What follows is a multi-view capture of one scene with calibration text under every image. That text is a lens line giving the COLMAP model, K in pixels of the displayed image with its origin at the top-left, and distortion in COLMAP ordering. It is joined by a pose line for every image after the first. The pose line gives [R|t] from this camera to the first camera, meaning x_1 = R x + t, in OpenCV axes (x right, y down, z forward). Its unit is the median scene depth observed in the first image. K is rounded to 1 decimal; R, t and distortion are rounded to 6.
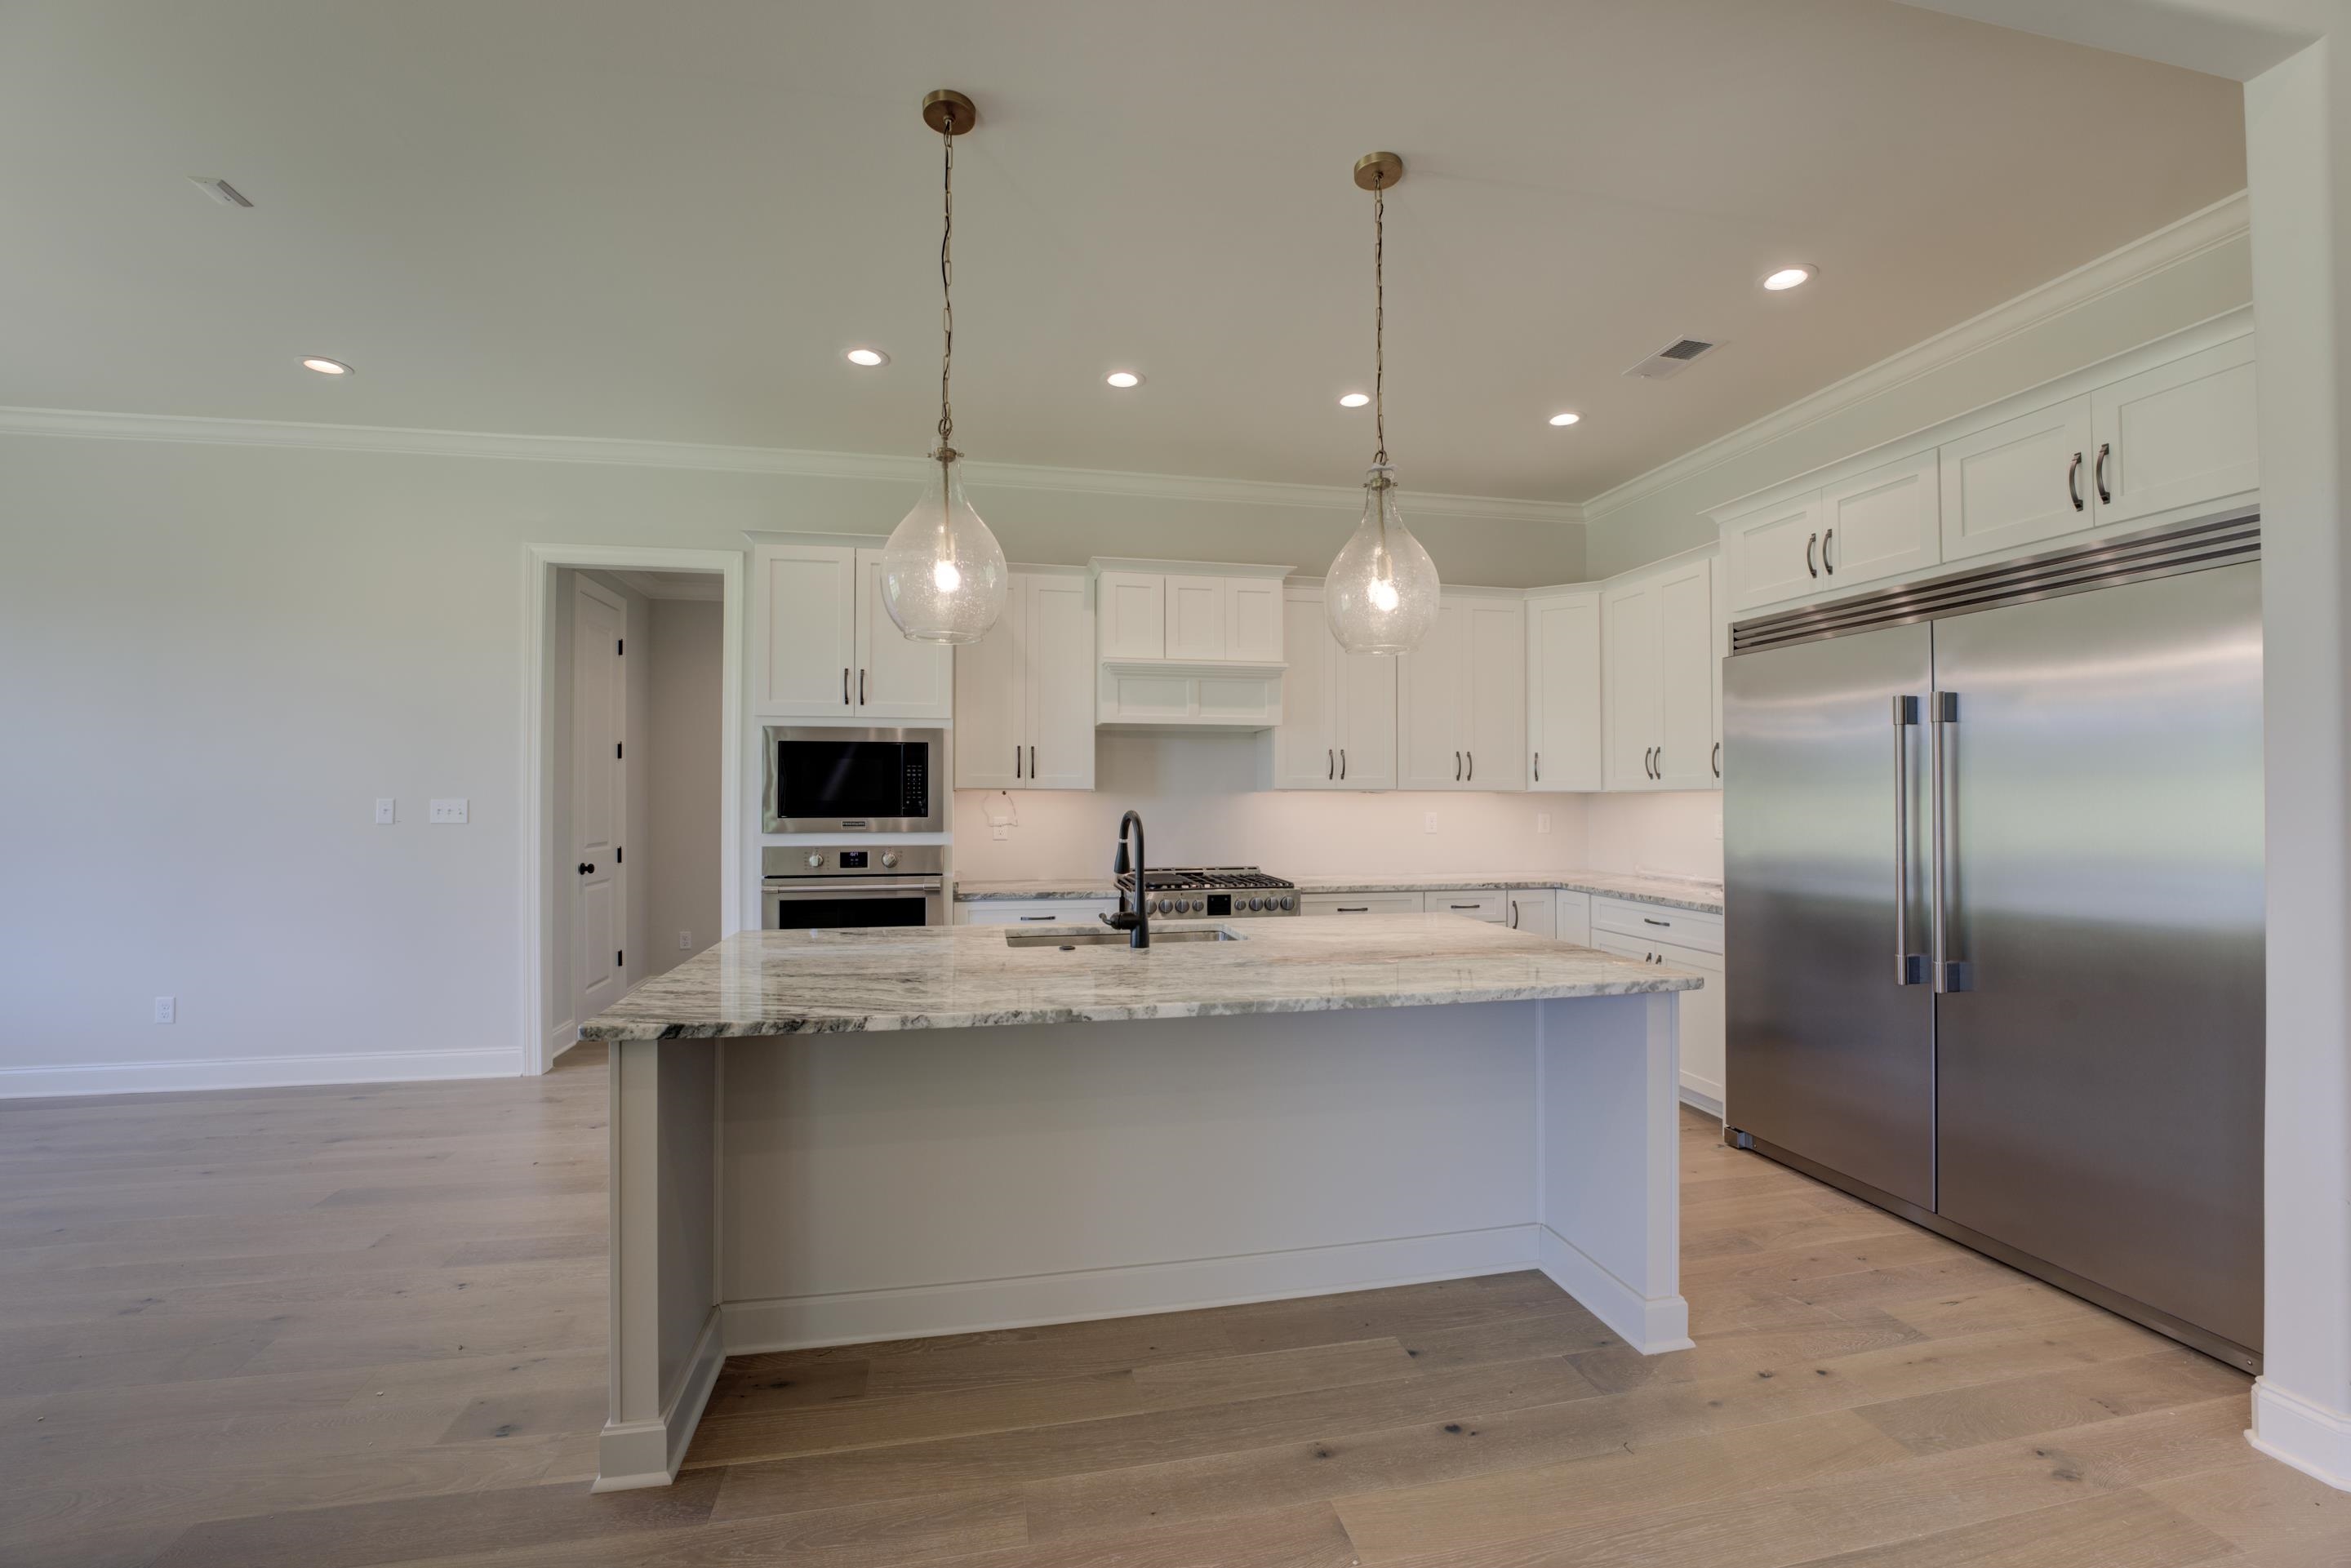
lens RADIAL K [[949.7, 0, 1157.3], [0, 949.7, 787.8], [0, 0, 1]] dist [-0.025965, 0.001710]
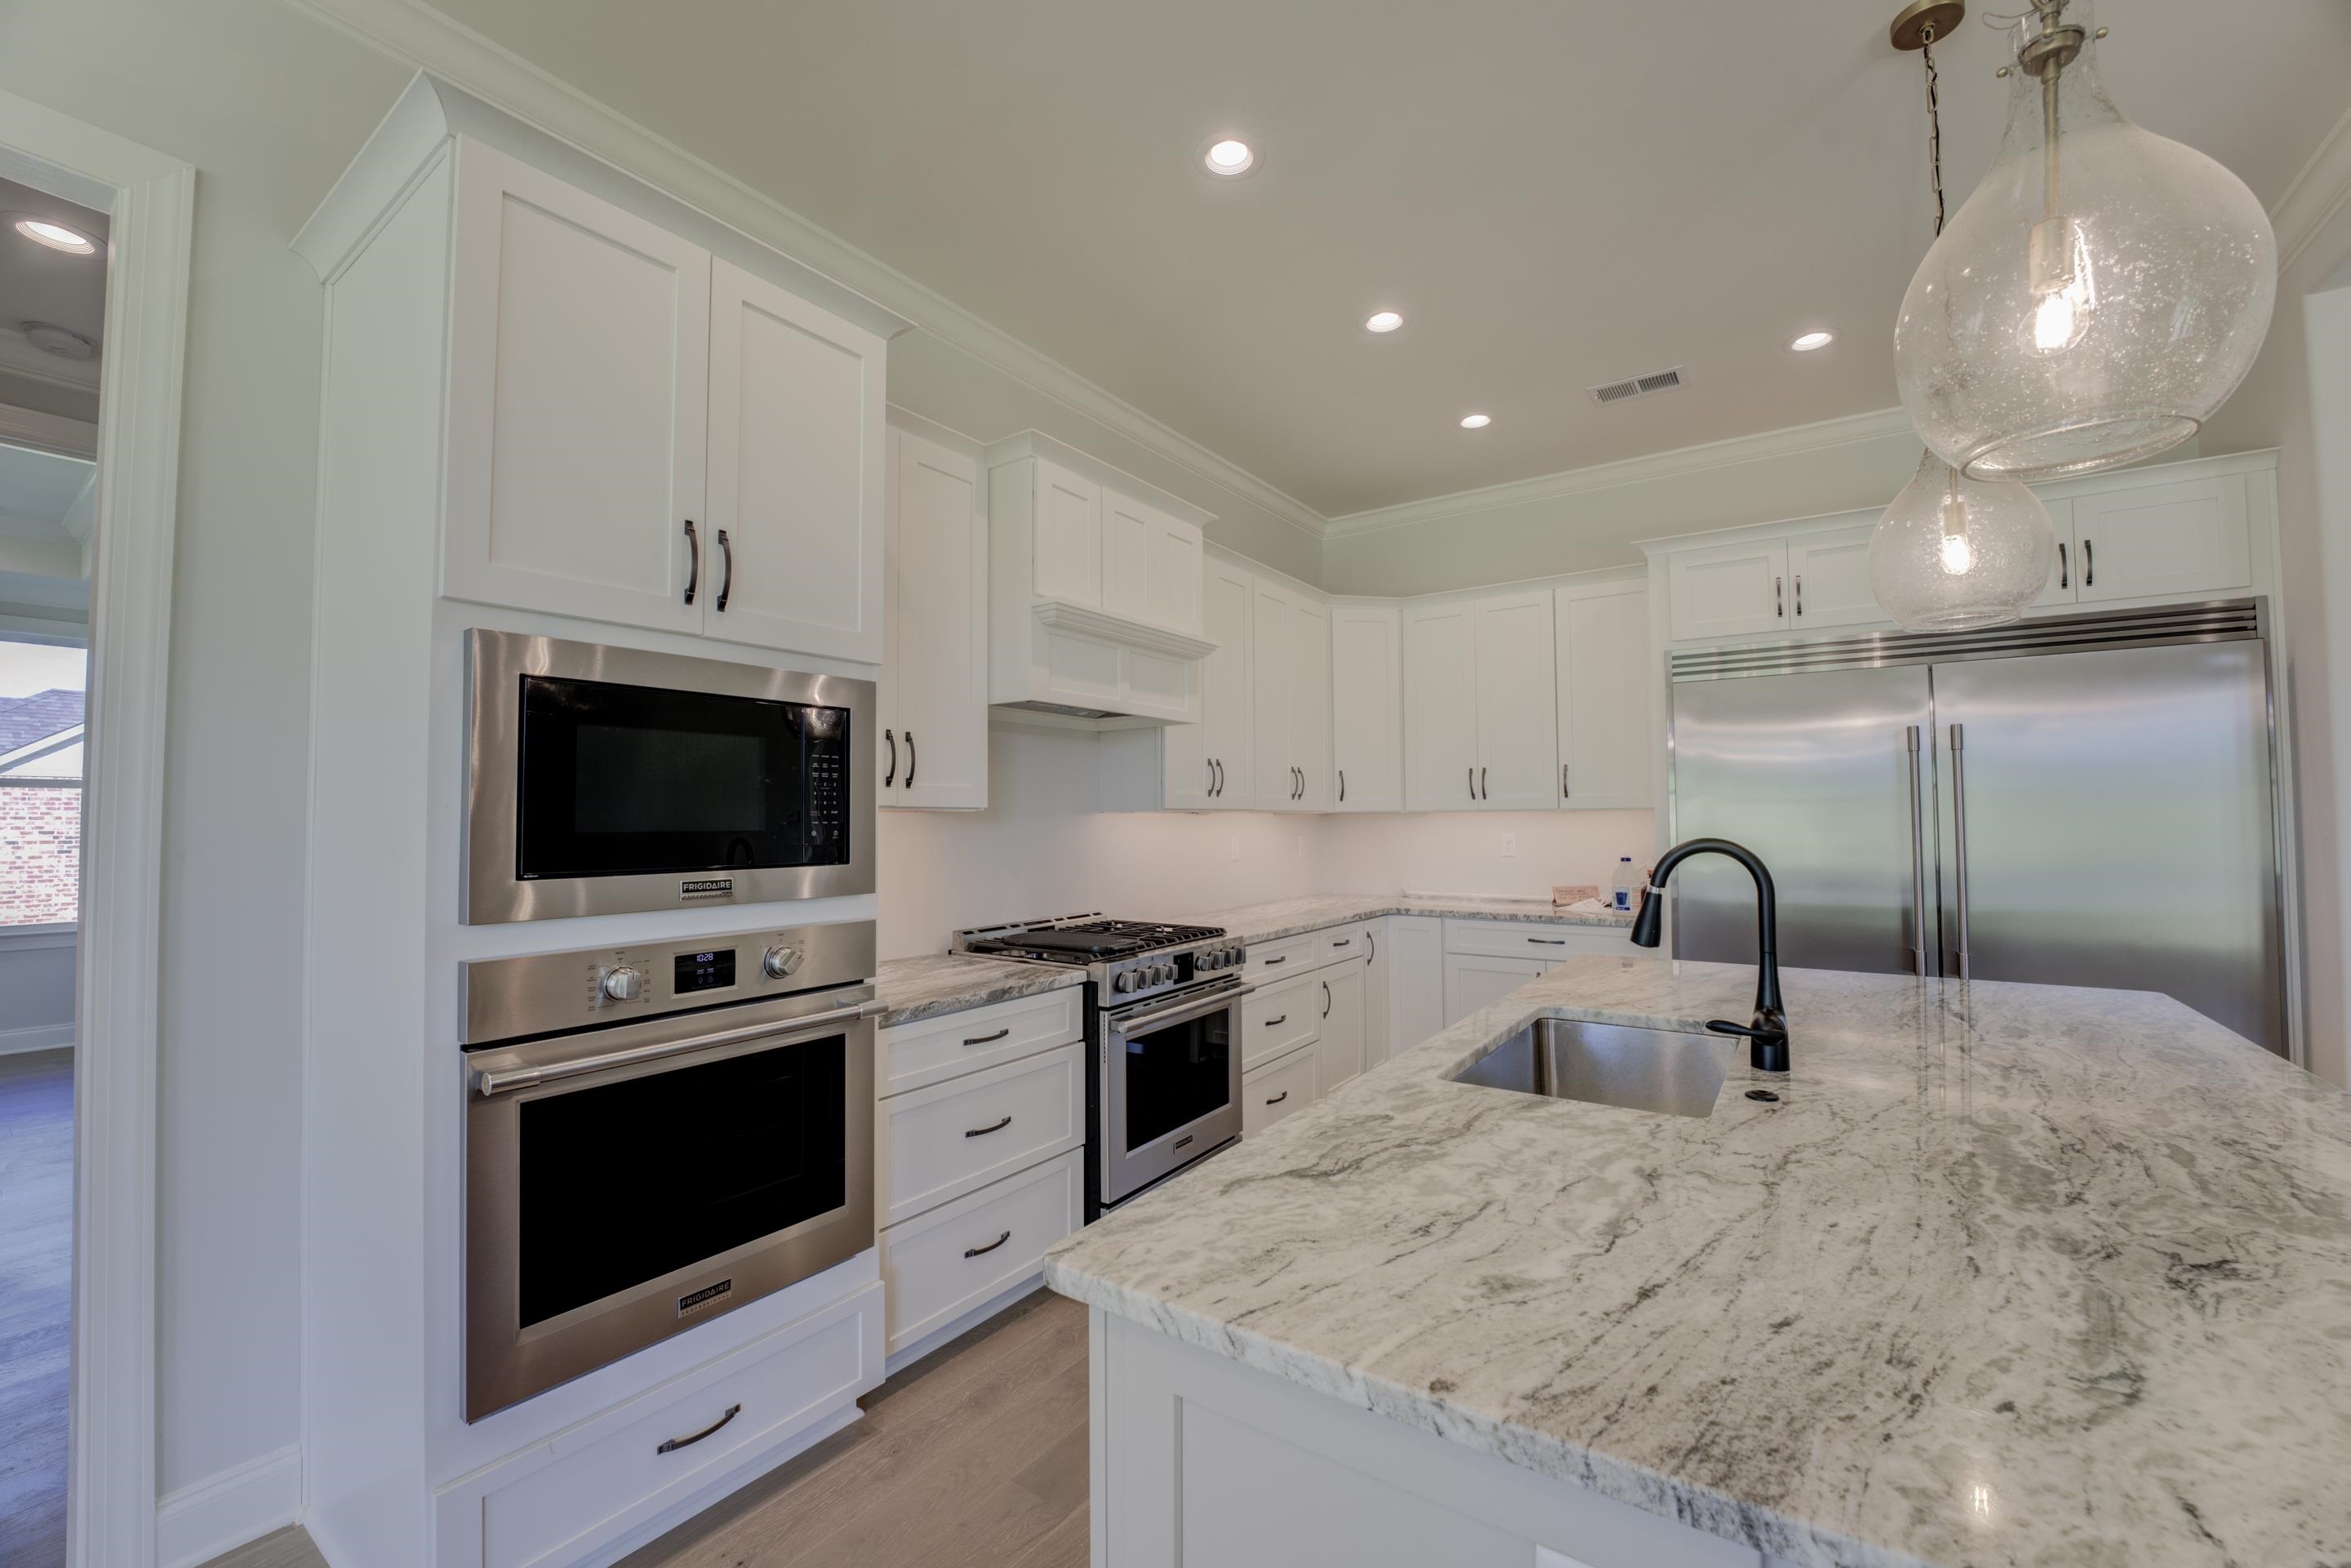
lens RADIAL K [[949.7, 0, 1165.8], [0, 949.7, 787.6], [0, 0, 1]] dist [-0.025965, 0.001710]
pose [[0.727010, 0.016937, 0.686418, -0.458591], [0.001830, 0.999644, -0.026604, 0.005413], [-0.686624, 0.020598, 0.726721, 0.543143]]
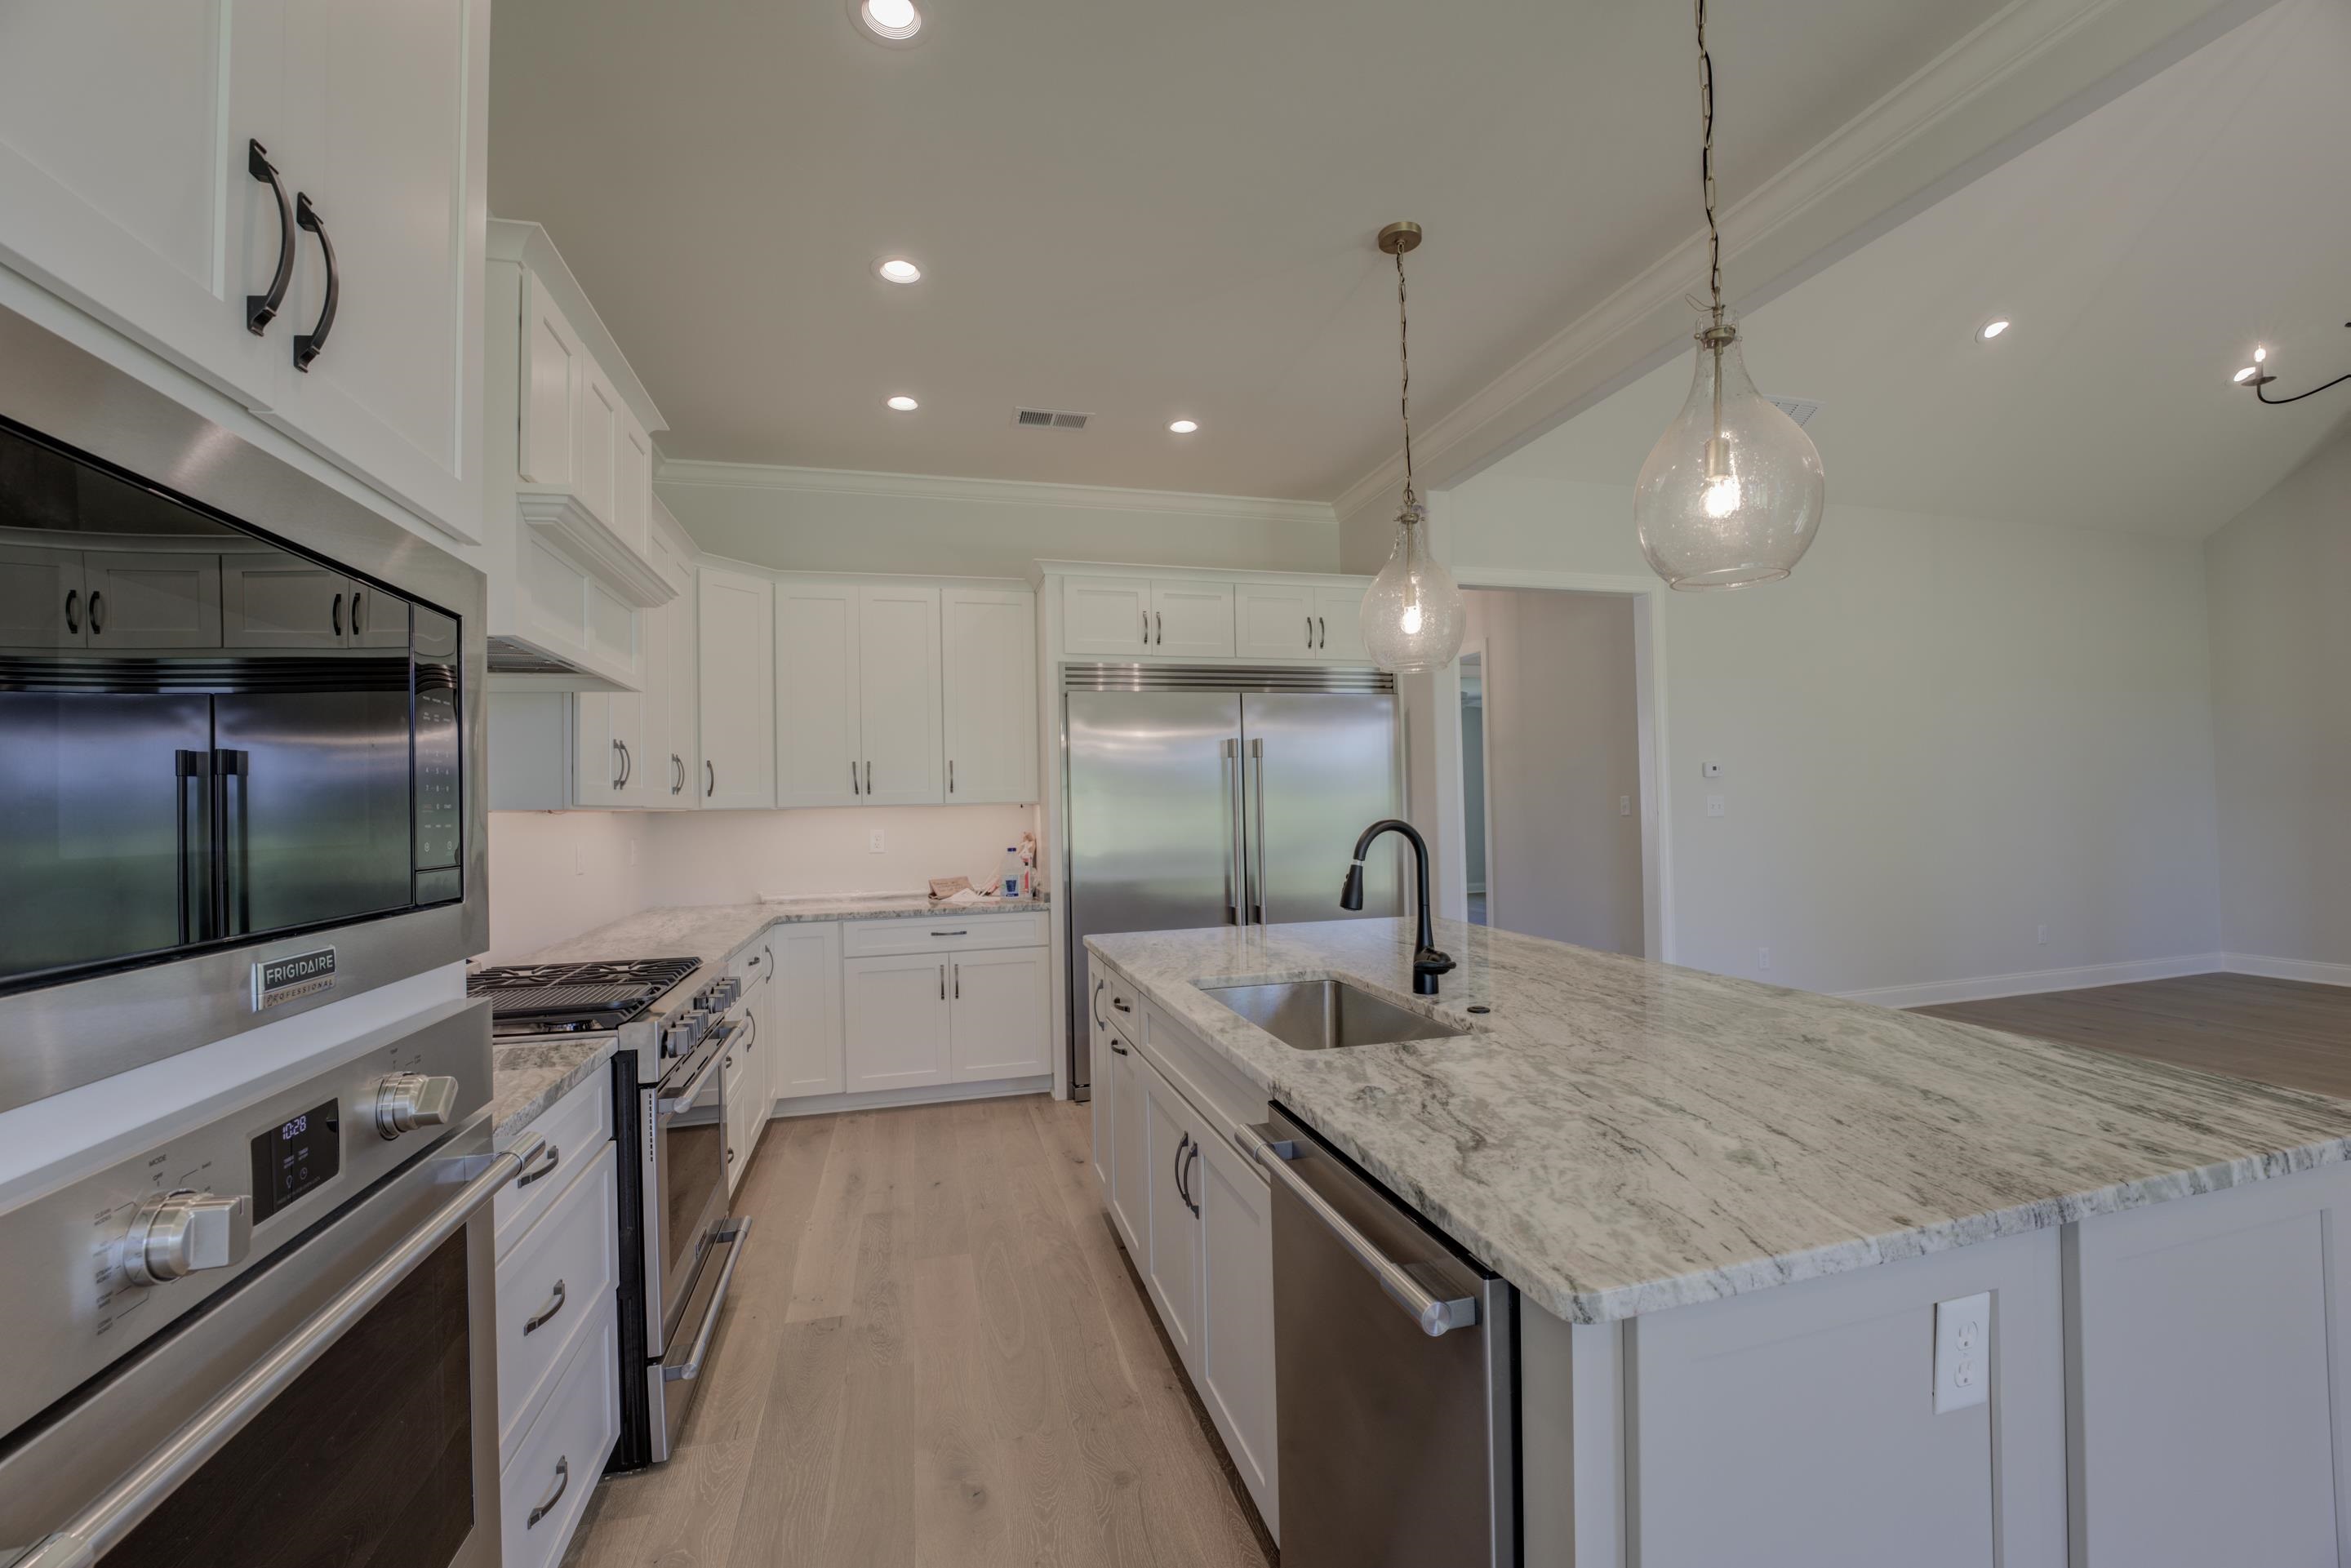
lens RADIAL K [[949.7, 0, 1171.2], [0, 949.7, 792.3], [0, 0, 1]] dist [-0.025965, 0.001710]
pose [[-0.069075, 0.013788, 0.997516, -0.517378], [0.014555, 0.999812, -0.012812, 0.006502], [-0.997505, 0.013634, -0.069262, 0.828772]]
